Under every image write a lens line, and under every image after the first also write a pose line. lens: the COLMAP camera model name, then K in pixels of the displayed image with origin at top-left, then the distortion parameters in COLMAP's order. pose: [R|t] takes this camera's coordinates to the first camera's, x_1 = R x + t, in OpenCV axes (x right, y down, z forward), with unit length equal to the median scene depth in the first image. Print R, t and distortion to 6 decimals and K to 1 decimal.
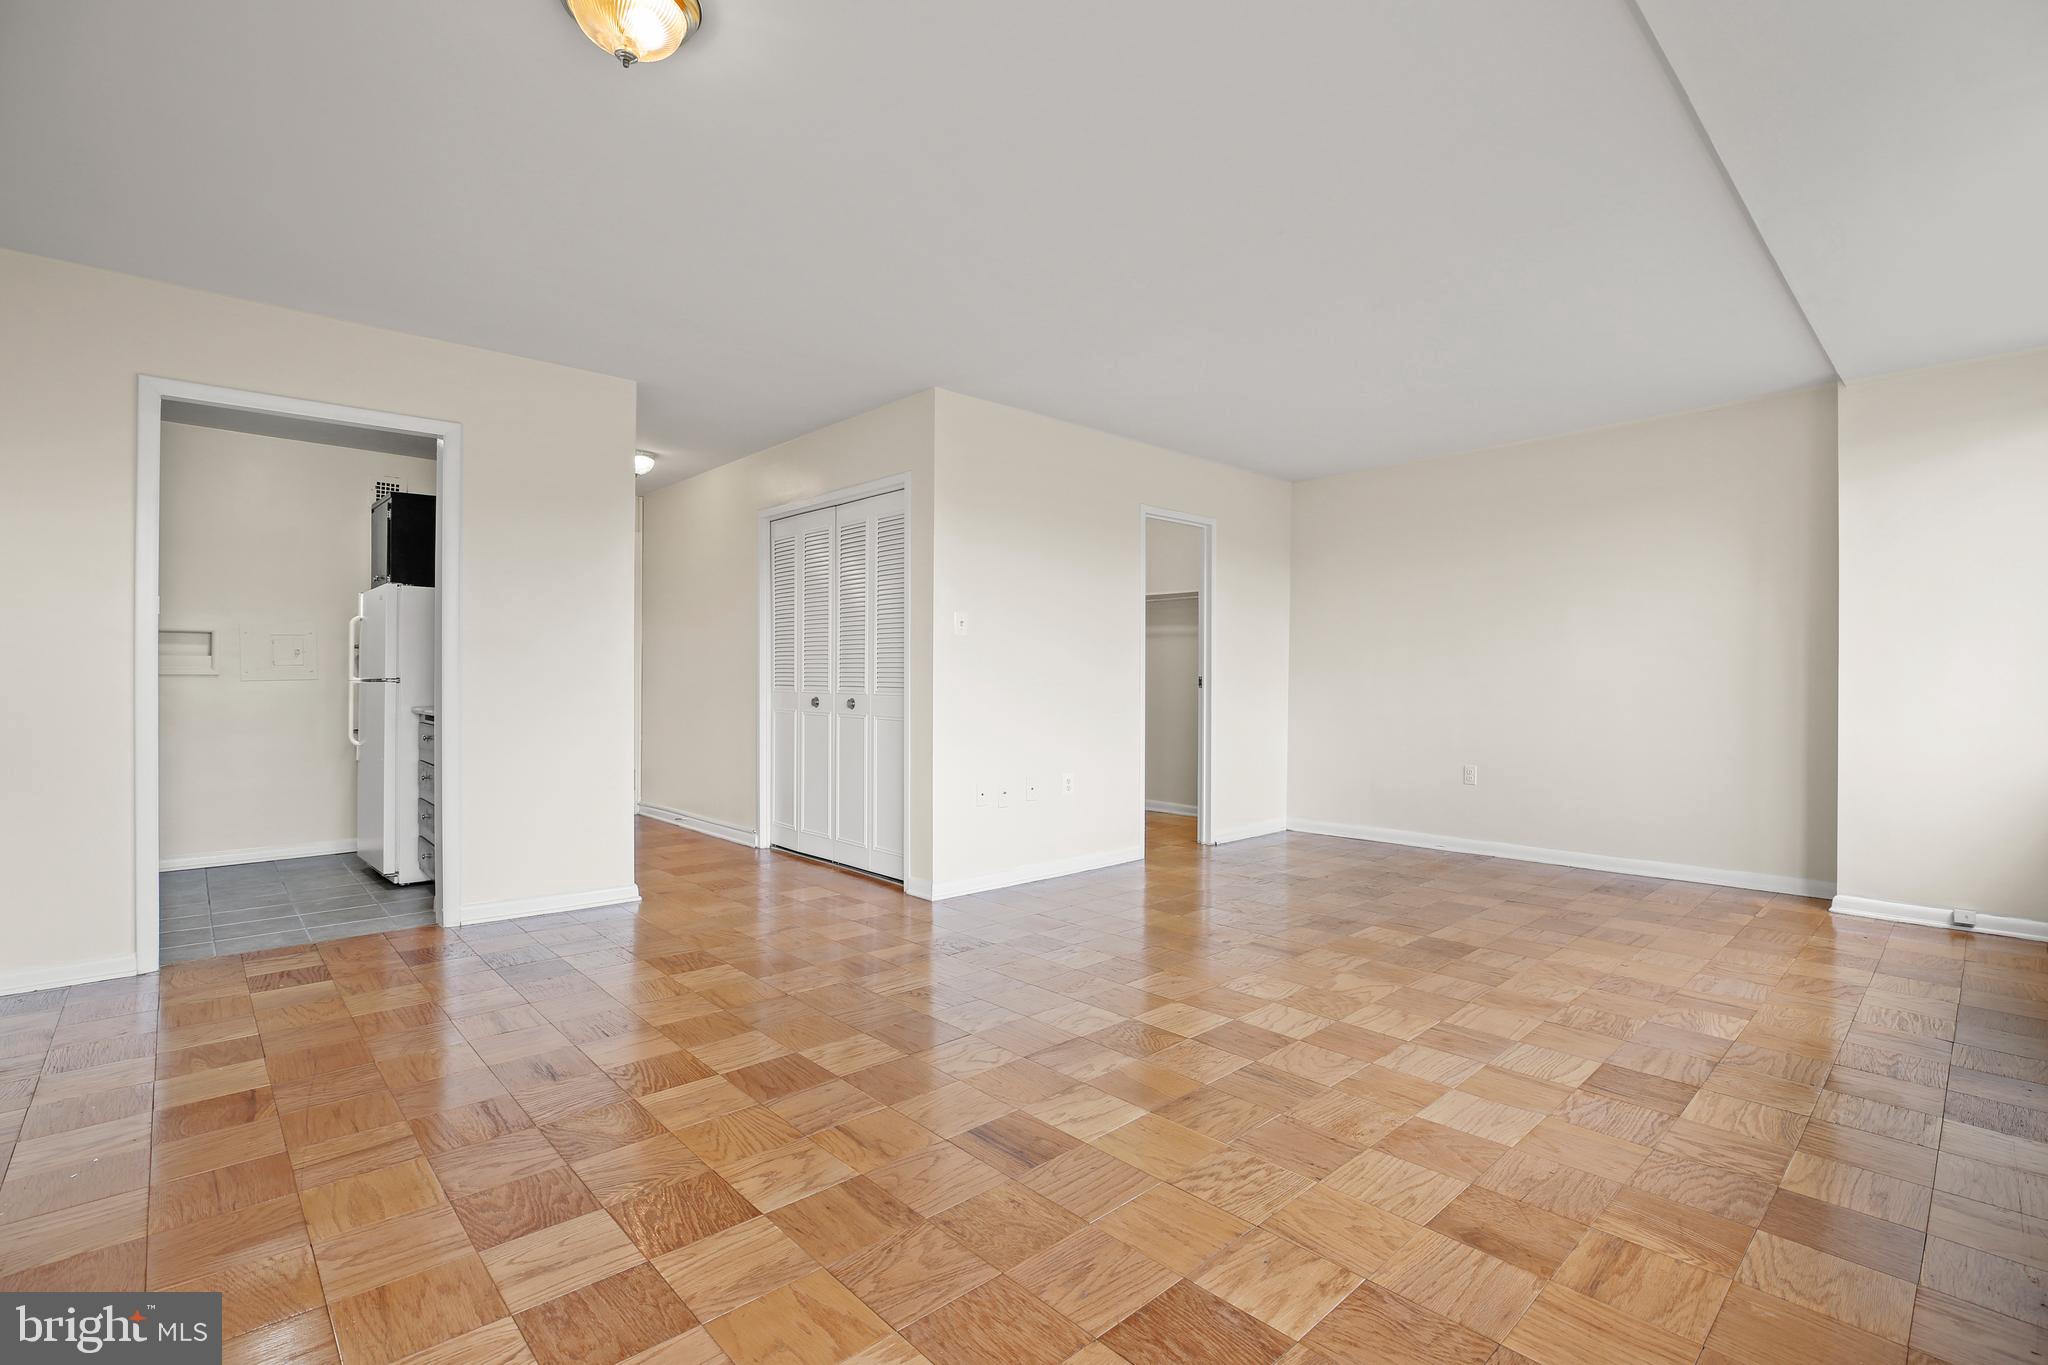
lens RADIAL K [[922.5, 0, 1025.8], [0, 922.5, 679.6], [0, 0, 1]] dist [0.004269, 0.000142]
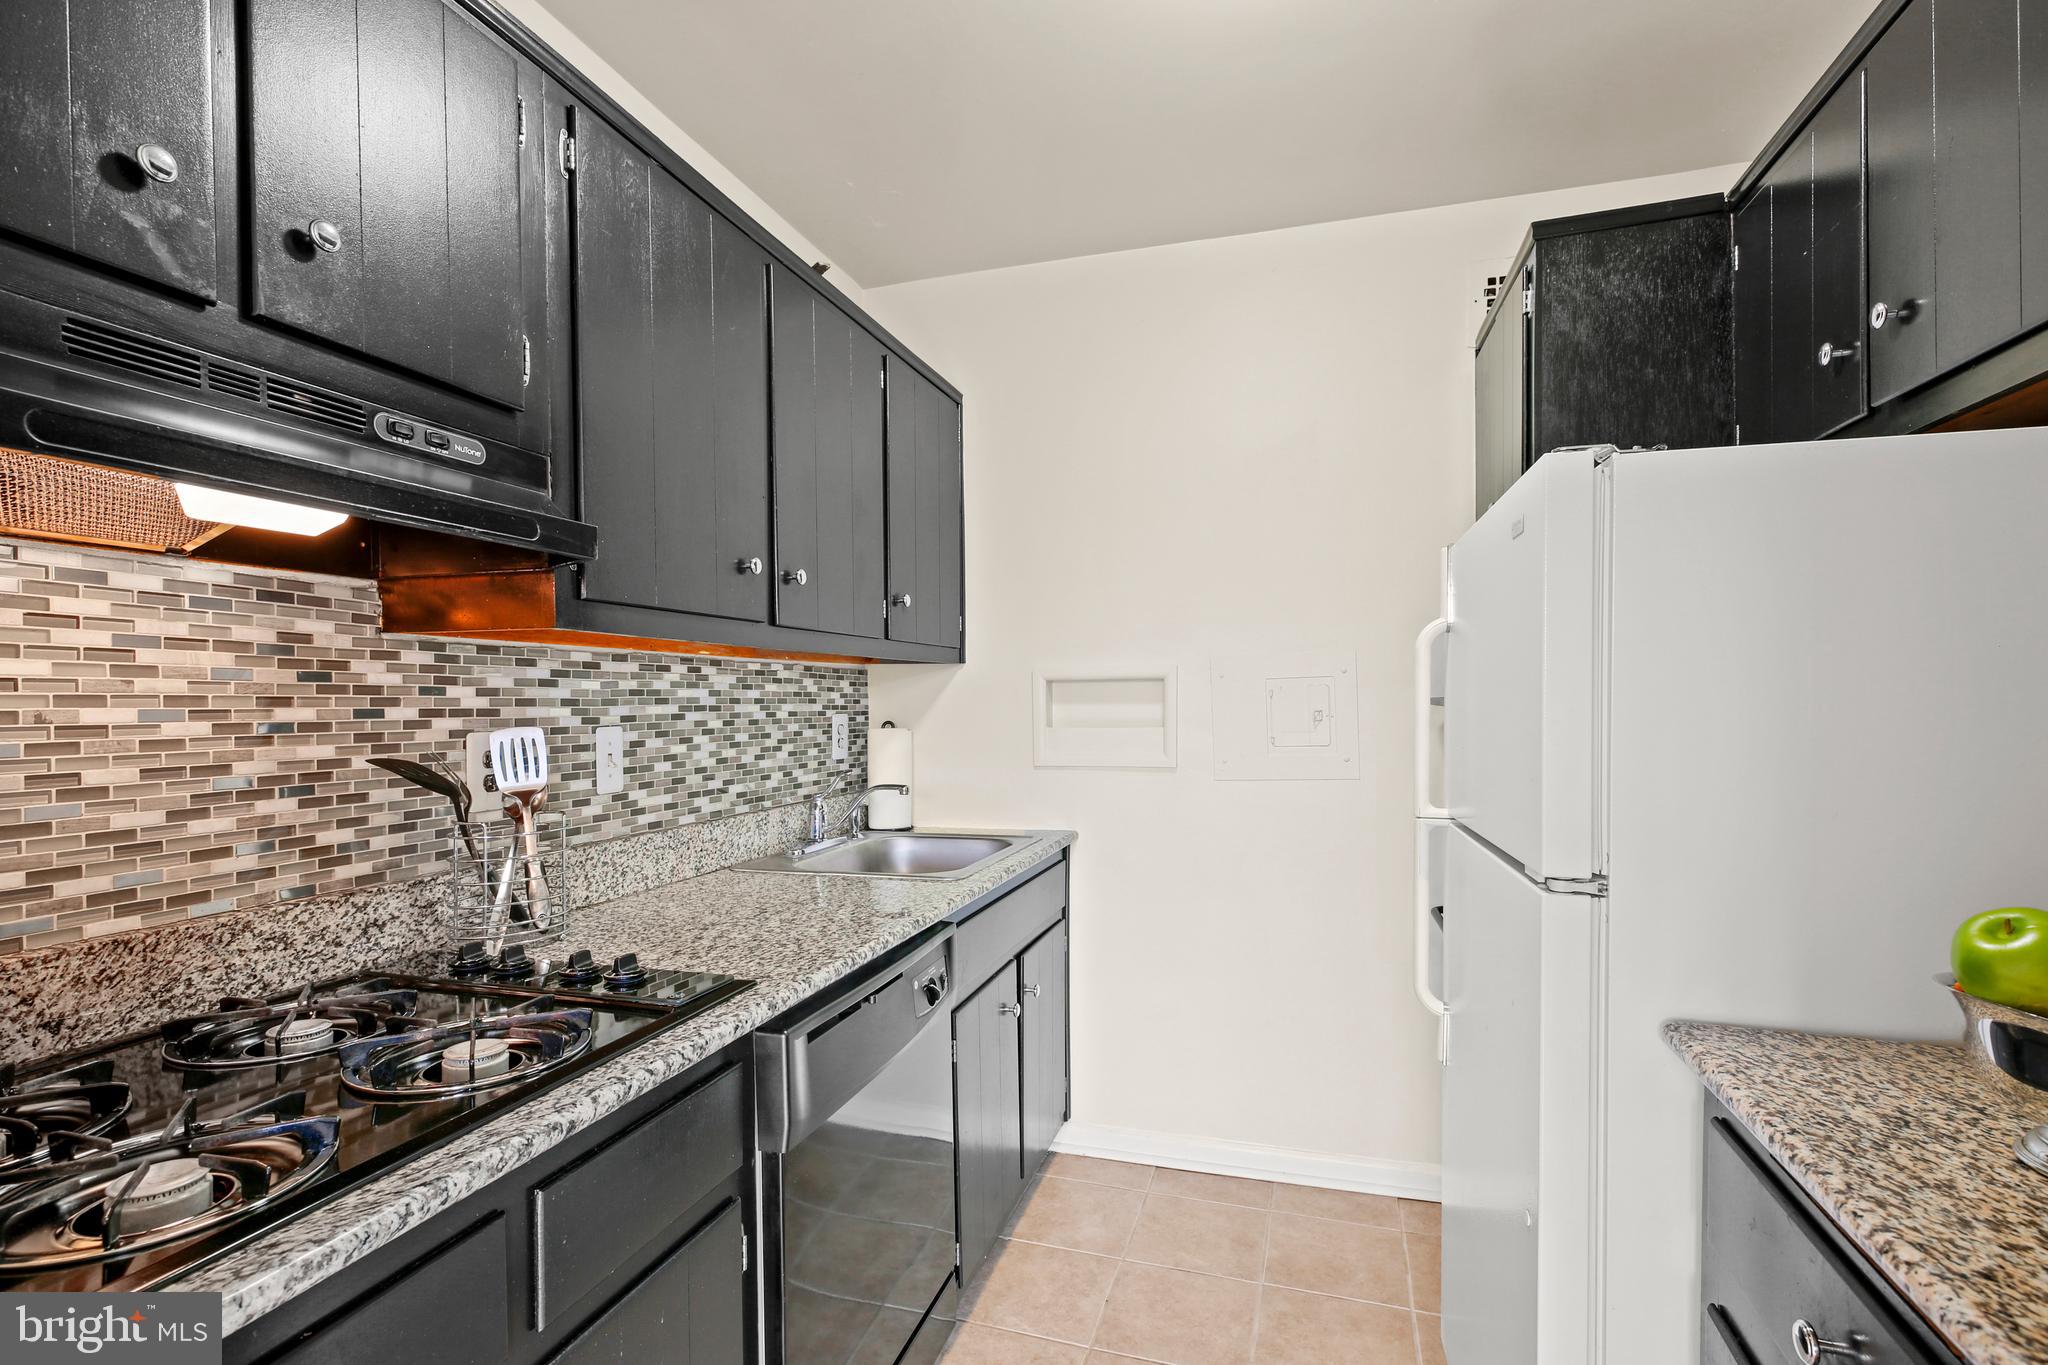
lens RADIAL K [[922.5, 0, 1026.5], [0, 922.5, 695.5], [0, 0, 1]] dist [0.004269, 0.000142]
pose [[0.498629, 0.001643, -0.866814, -0.510527], [-0.004472, 0.999990, -0.000678, -0.041154], [0.866804, 0.004215, 0.498631, 0.707896]]
